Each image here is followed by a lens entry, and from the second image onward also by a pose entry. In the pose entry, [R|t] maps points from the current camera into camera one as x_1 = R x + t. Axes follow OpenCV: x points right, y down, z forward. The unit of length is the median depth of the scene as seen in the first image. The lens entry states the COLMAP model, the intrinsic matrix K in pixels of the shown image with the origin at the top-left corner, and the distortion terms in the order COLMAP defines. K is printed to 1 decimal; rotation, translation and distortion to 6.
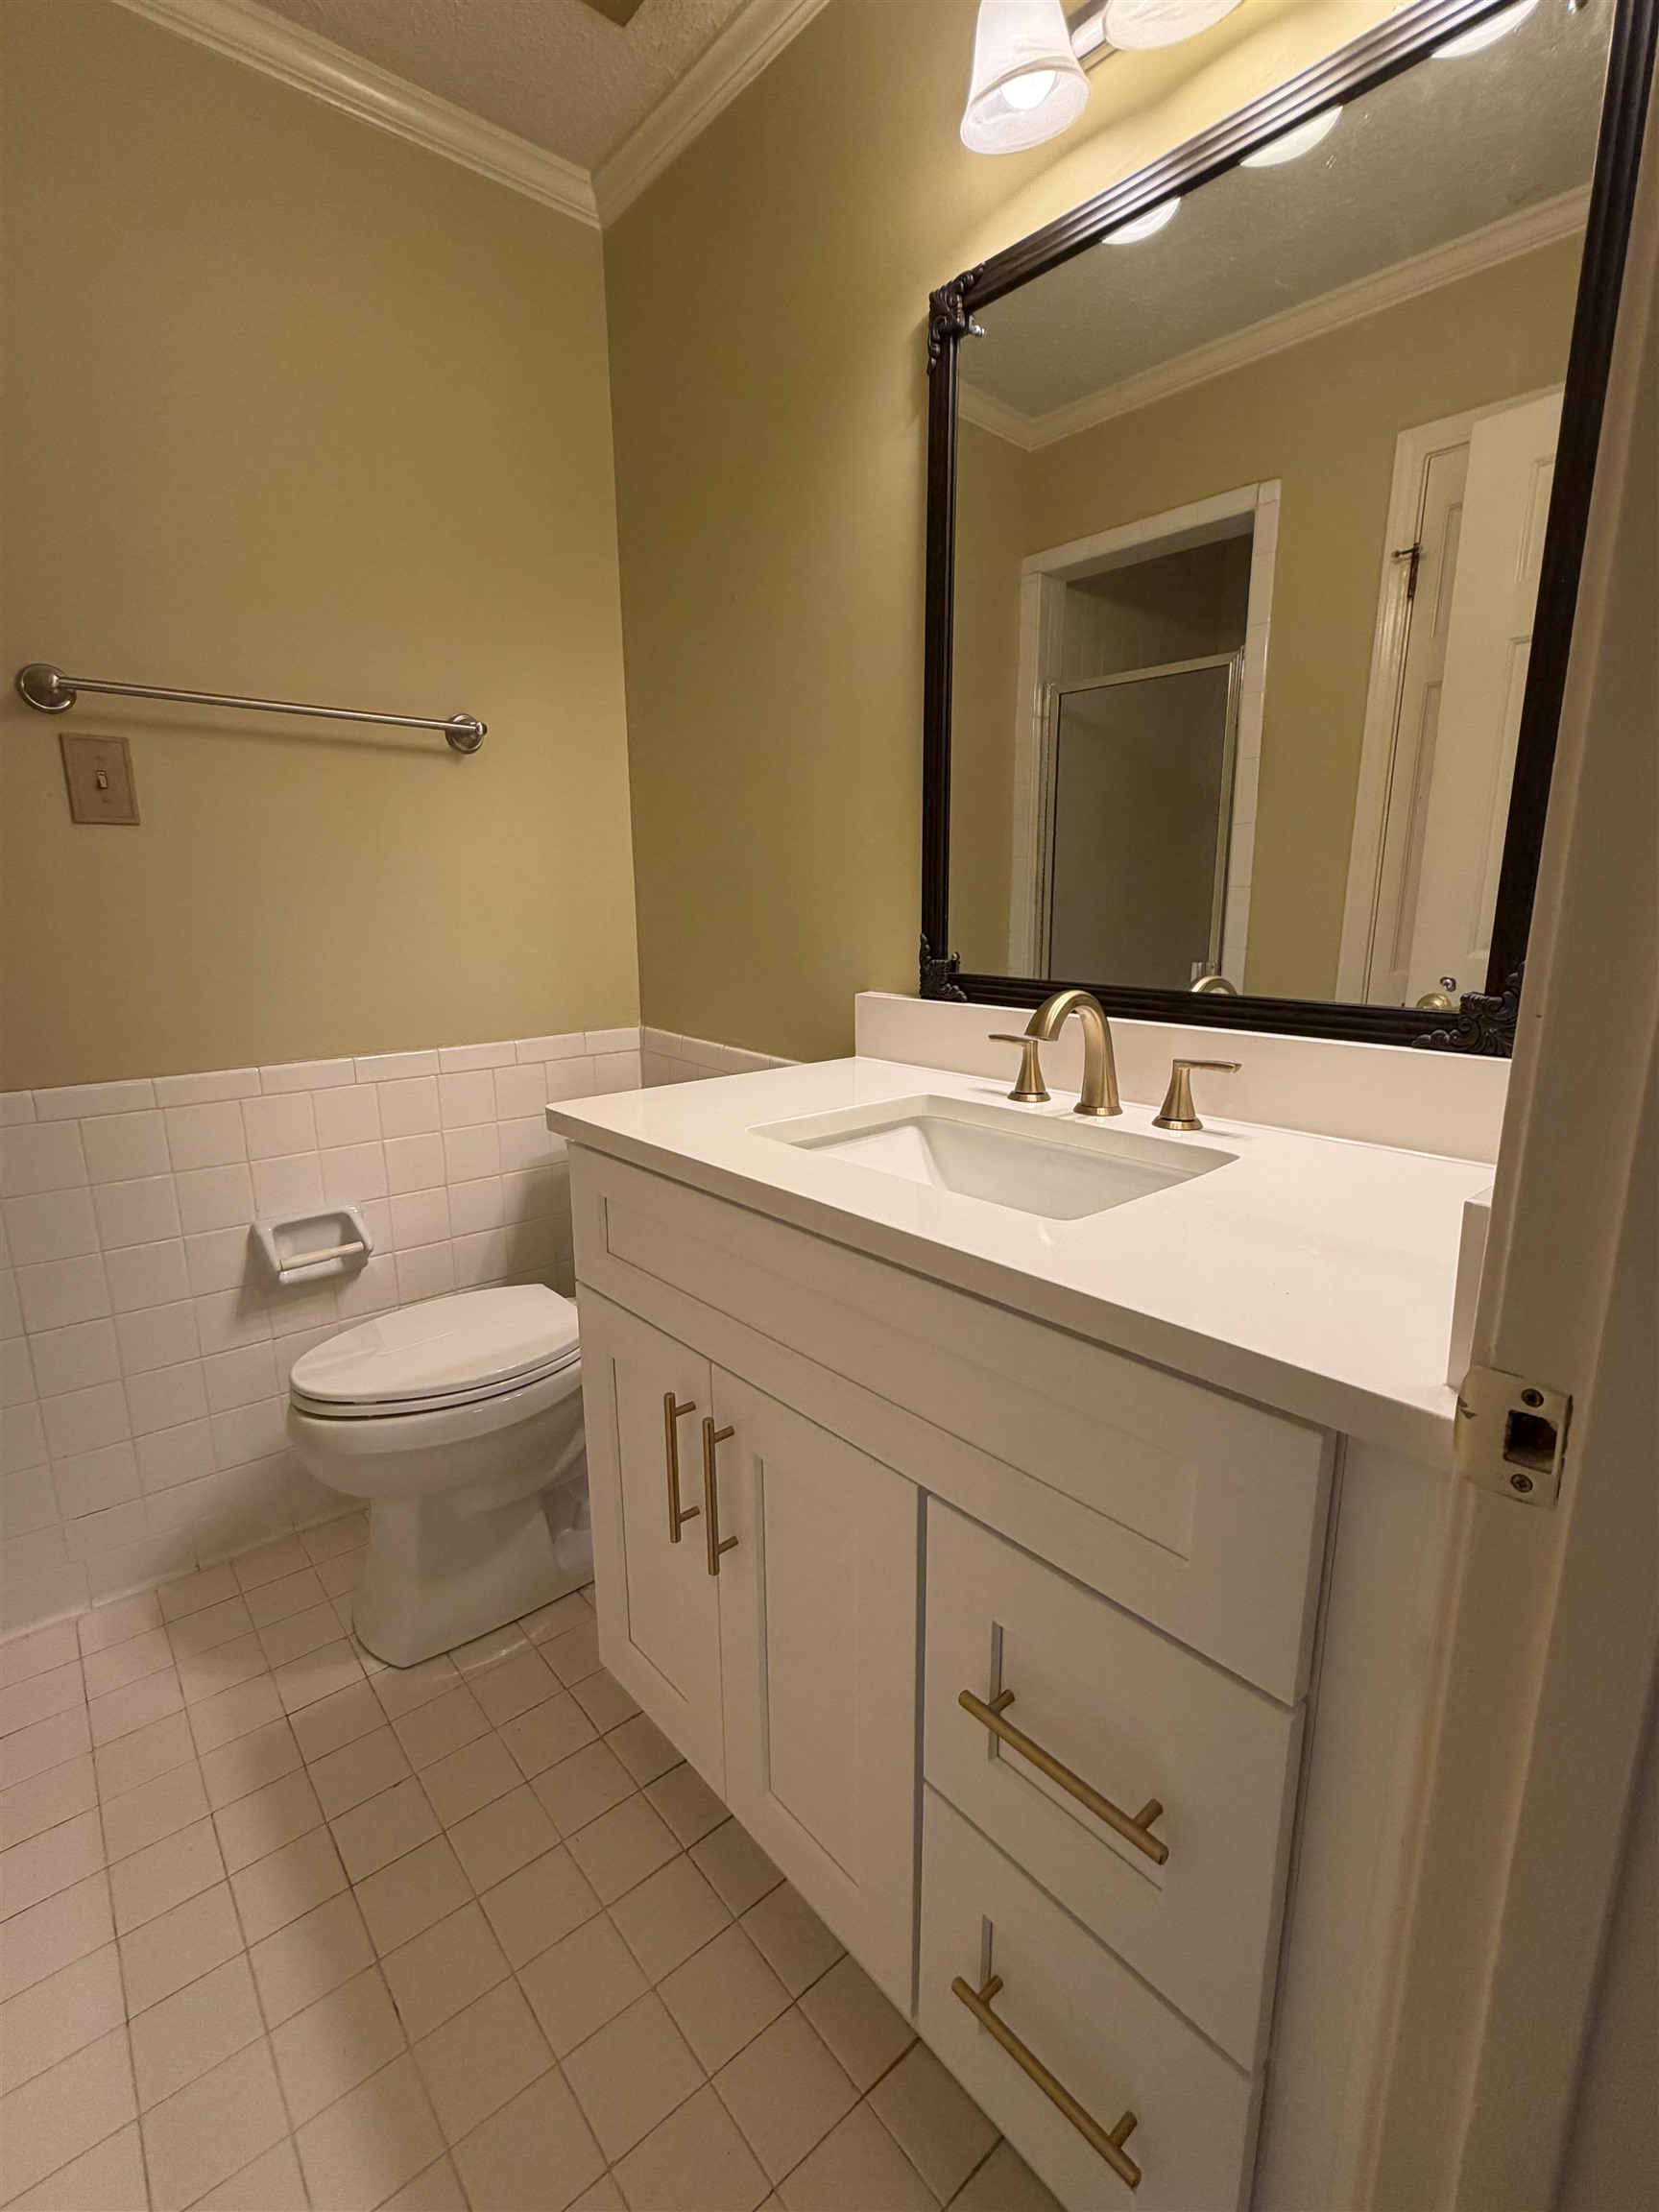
lens RADIAL K [[1005.3, 0, 829.5], [0, 1005.3, 1106.0], [0, 0, 1]] dist [-0.000924, 0.000167]
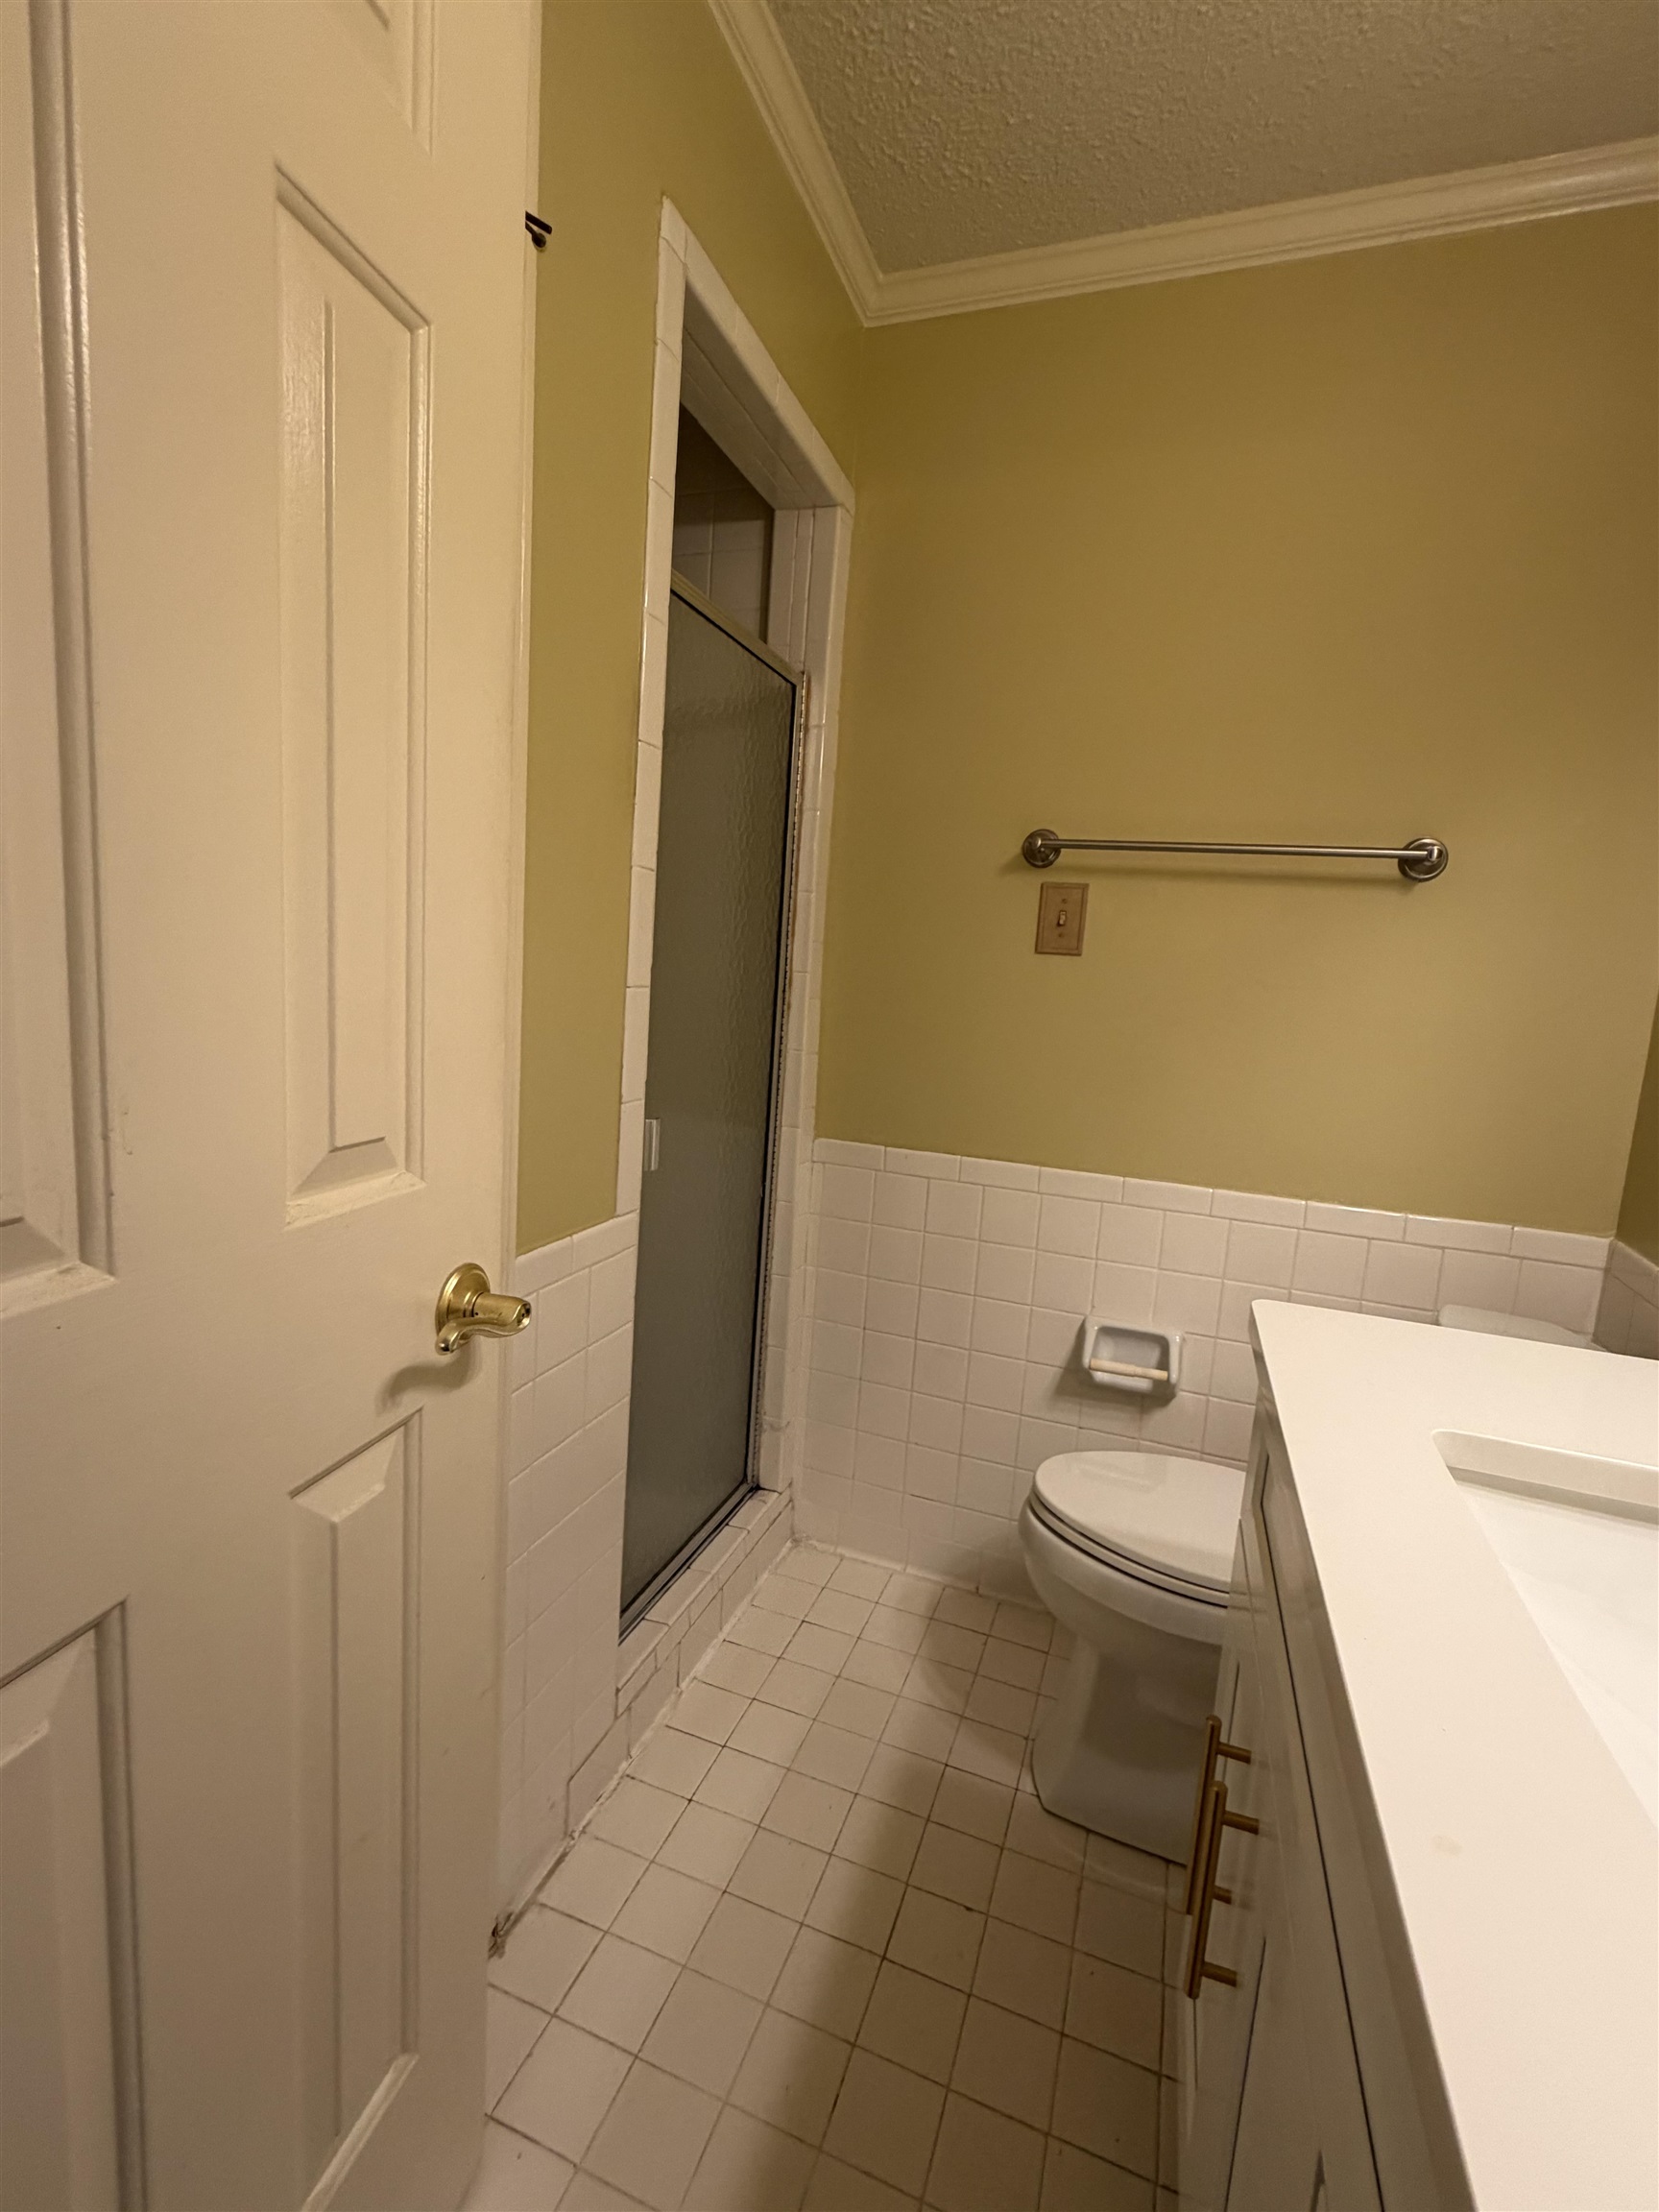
lens RADIAL K [[979.8, 0, 829.5], [0, 979.8, 1106.0], [0, 0, 1]] dist [-0.003263, 0.000436]
pose [[0.479462, 0.156578, -0.863481, 0.164907], [-0.248703, 0.967857, 0.037409, -0.072096], [0.841584, 0.196814, 0.502992, 0.192951]]
